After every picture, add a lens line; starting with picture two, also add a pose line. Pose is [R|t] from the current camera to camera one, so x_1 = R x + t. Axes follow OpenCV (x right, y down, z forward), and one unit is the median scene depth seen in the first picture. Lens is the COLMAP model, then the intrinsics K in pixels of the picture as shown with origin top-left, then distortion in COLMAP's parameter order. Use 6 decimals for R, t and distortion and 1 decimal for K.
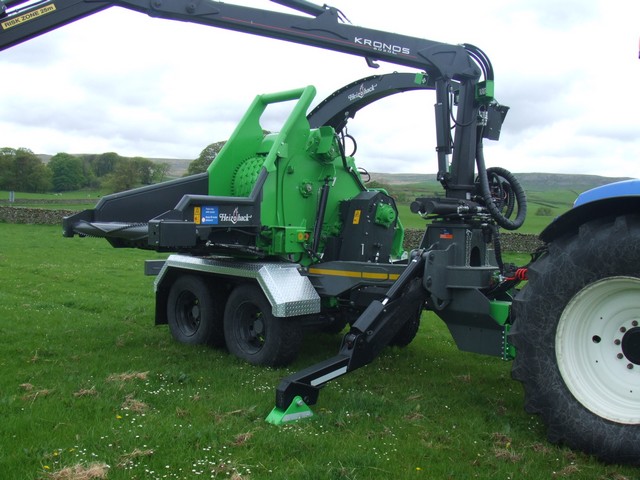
lens RADIAL K [[681.5, 0, 318.1], [0, 681.5, 250.8], [0, 0, 1]] dist [-0.133205, 0.050973]
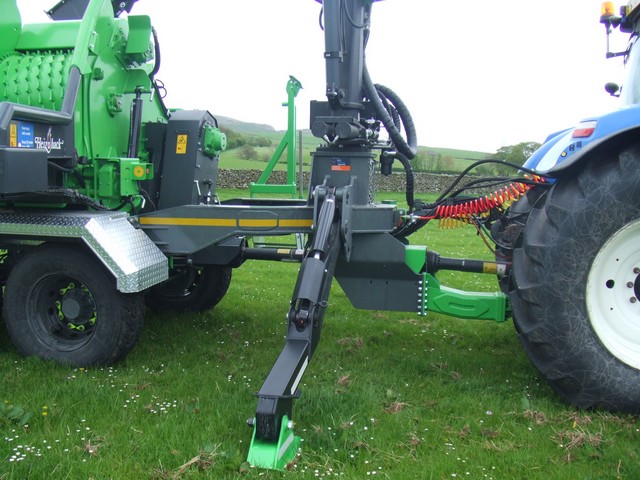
lens RADIAL K [[681.5, 0, 318.1], [0, 681.5, 250.8], [0, 0, 1]] dist [-0.133205, 0.050973]
pose [[0.822960, -0.080179, 0.562412, -0.269160], [0.025226, 0.994171, 0.104820, -0.008626], [-0.567538, -0.072076, 0.820186, 0.344321]]
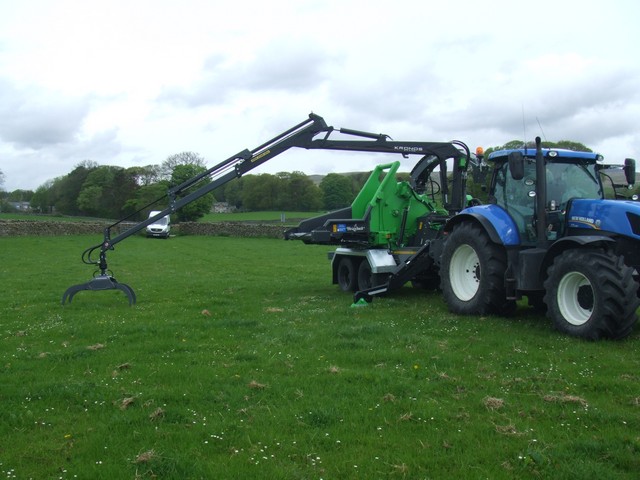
lens RADIAL K [[681.5, 0, 318.1], [0, 681.5, 250.8], [0, 0, 1]] dist [-0.133205, 0.050973]
pose [[0.923613, -0.031152, -0.382059, 0.600011], [0.024680, 0.999457, -0.021831, 0.067826], [0.382531, 0.010734, 0.923880, -1.066380]]
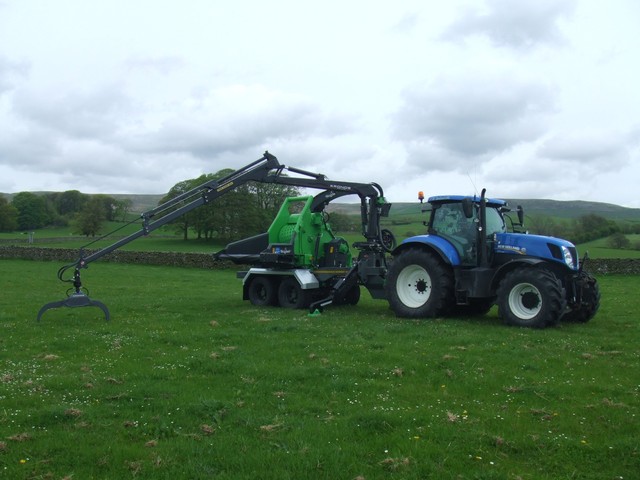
lens RADIAL K [[681.5, 0, 318.1], [0, 681.5, 250.8], [0, 0, 1]] dist [-0.133205, 0.050973]
pose [[0.997861, -0.029107, 0.058539, -0.148461], [0.031732, 0.998508, -0.044433, 0.067520], [-0.057159, 0.046195, 0.997296, -1.574964]]
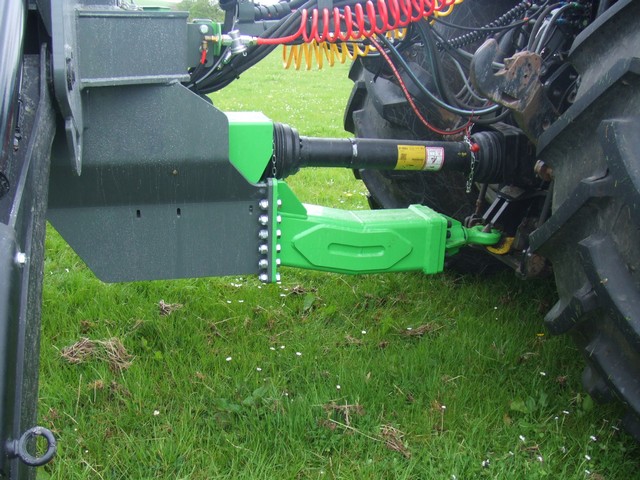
lens RADIAL K [[681.5, 0, 318.1], [0, 681.5, 250.8], [0, 0, 1]] dist [-0.133205, 0.050973]
pose [[0.496006, -0.287115, 0.819478, 0.001168], [0.012410, 0.945999, 0.323932, 0.028974], [-0.868231, -0.150502, 0.472784, 0.727764]]
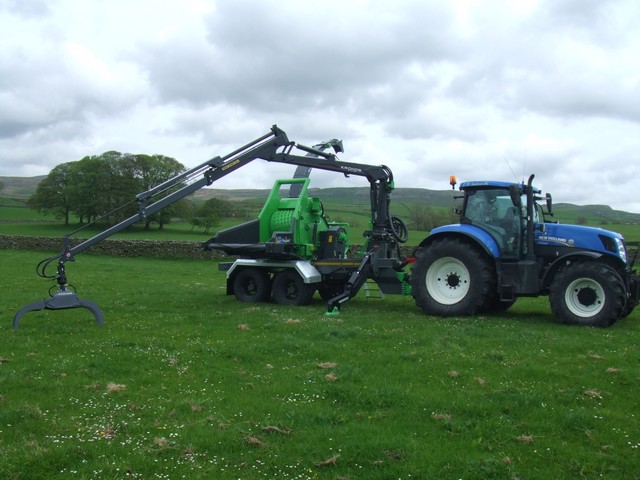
lens RADIAL K [[681.5, 0, 318.1], [0, 681.5, 250.8], [0, 0, 1]] dist [-0.133205, 0.050973]
pose [[0.971681, -0.026523, 0.234802, -0.548872], [0.031813, 0.999318, -0.018773, 0.031335], [-0.234143, 0.025711, 0.971862, -1.226943]]
